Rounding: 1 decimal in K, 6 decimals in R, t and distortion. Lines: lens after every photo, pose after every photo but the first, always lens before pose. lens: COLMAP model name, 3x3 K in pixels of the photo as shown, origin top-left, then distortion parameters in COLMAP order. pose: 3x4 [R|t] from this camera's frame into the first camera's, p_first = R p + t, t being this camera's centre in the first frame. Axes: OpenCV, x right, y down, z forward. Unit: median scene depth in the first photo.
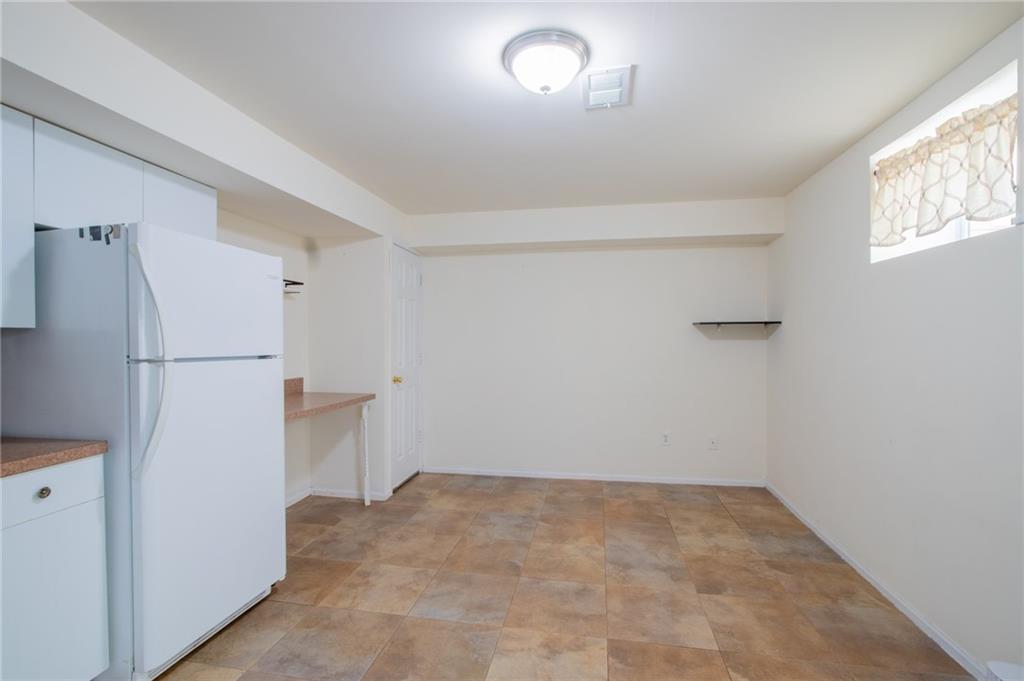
lens RADIAL K [[472.9, 0, 511.7], [0, 472.9, 341.5], [0, 0, 1]] dist [-0.015998, 0.001556]
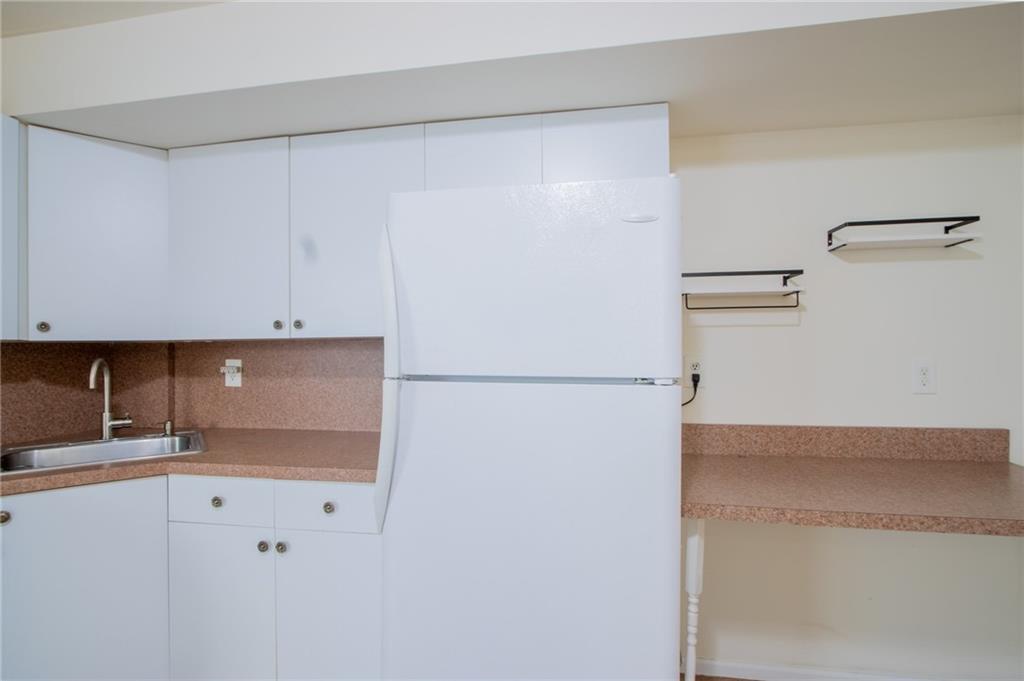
lens RADIAL K [[472.9, 0, 512.0], [0, 472.9, 338.8], [0, 0, 1]] dist [-0.015998, 0.001556]
pose [[0.005276, -0.015643, -0.999864, -0.018784], [0.002298, 0.999875, -0.015631, -0.005196], [0.999983, -0.002216, 0.005312, 0.982025]]
